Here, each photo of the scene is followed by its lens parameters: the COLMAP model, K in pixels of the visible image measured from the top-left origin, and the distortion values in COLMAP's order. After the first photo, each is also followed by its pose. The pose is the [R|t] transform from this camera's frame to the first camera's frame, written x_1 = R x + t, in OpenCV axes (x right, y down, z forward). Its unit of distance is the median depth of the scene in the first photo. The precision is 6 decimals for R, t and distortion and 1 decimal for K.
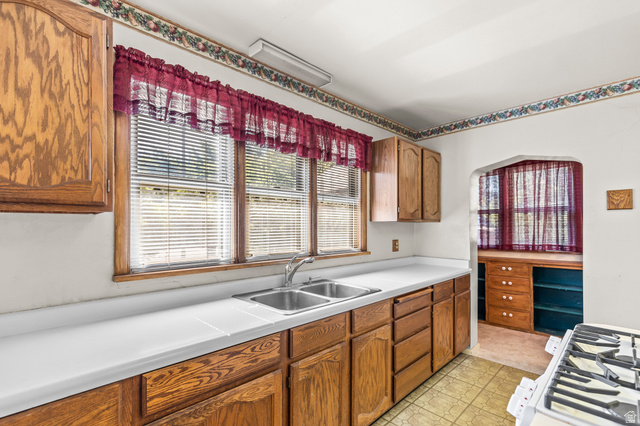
lens RADIAL K [[296.8, 0, 317.4], [0, 296.8, 224.4], [0, 0, 1]] dist [0.003902, -0.001489]
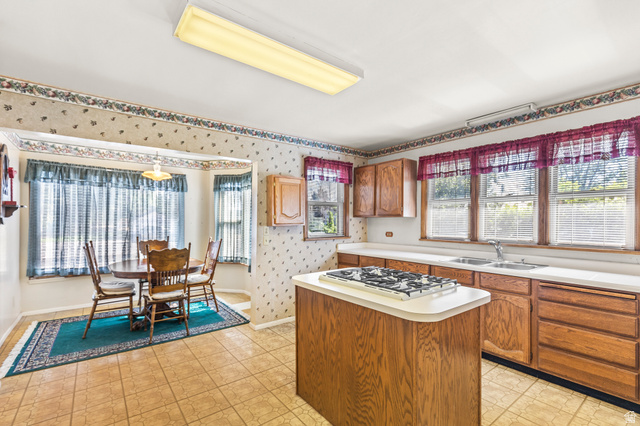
lens RADIAL K [[296.8, 0, 313.6], [0, 296.8, 219.8], [0, 0, 1]] dist [0.003902, -0.001489]
pose [[-0.132520, -0.004169, -0.991172, 1.244539], [0.004282, 0.999979, -0.004779, 0.002977], [0.991171, -0.004877, -0.132500, 0.204250]]
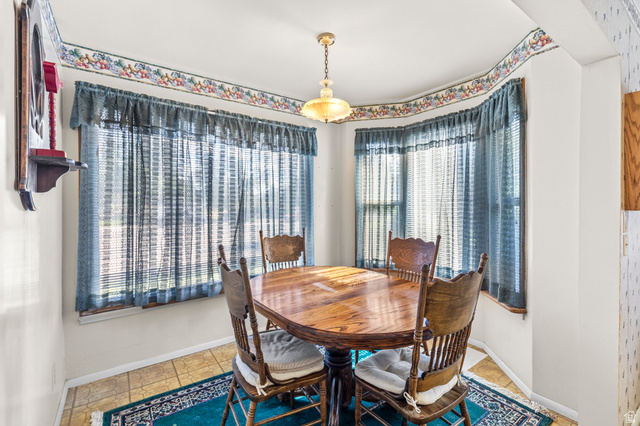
lens RADIAL K [[287.4, 0, 310.8], [0, 287.4, 204.7], [0, 0, 1]] dist [0.003745, 0.000221]
pose [[-0.164352, -0.000011, -0.986402, 0.537878], [0.009385, 0.999955, -0.001575, 0.007316], [0.986357, -0.009516, -0.164344, -0.770119]]
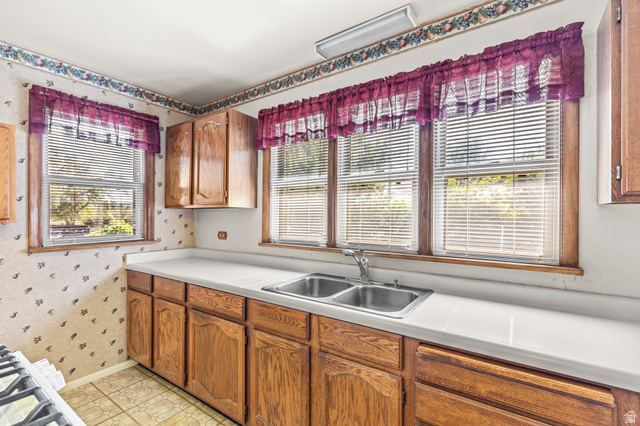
lens RADIAL K [[296.8, 0, 320.9], [0, 296.8, 213.7], [0, 0, 1]] dist [0.003902, -0.001489]
pose [[0.184375, -0.005138, -0.982843, 0.617429], [0.002570, 0.999985, -0.004745, 0.006909], [0.982853, -0.001651, 0.184386, 0.567886]]
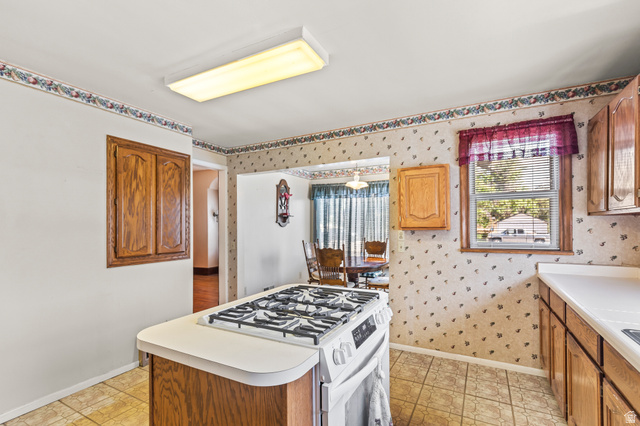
lens RADIAL K [[296.8, 0, 320.6], [0, 296.8, 223.9], [0, 0, 1]] dist [0.003902, -0.001489]
pose [[-0.955709, 0.005711, -0.294259, 0.519012], [0.008294, 0.999937, -0.007531, 0.006689], [0.294198, -0.009638, -0.955696, 0.854709]]
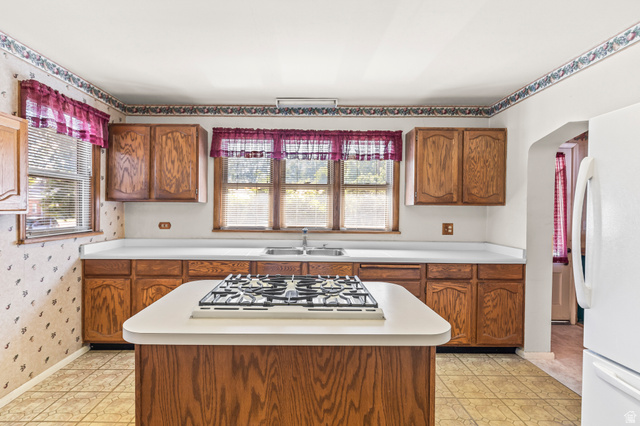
lens RADIAL K [[312.4, 0, 305.6], [0, 312.4, 211.9], [0, 0, 1]] dist [0.000959, 0.000776]
pose [[0.715112, 0.011879, -0.698909, 0.829105], [-0.005044, 0.999917, 0.011834, 0.004493], [0.698992, -0.004938, 0.715113, -0.118969]]
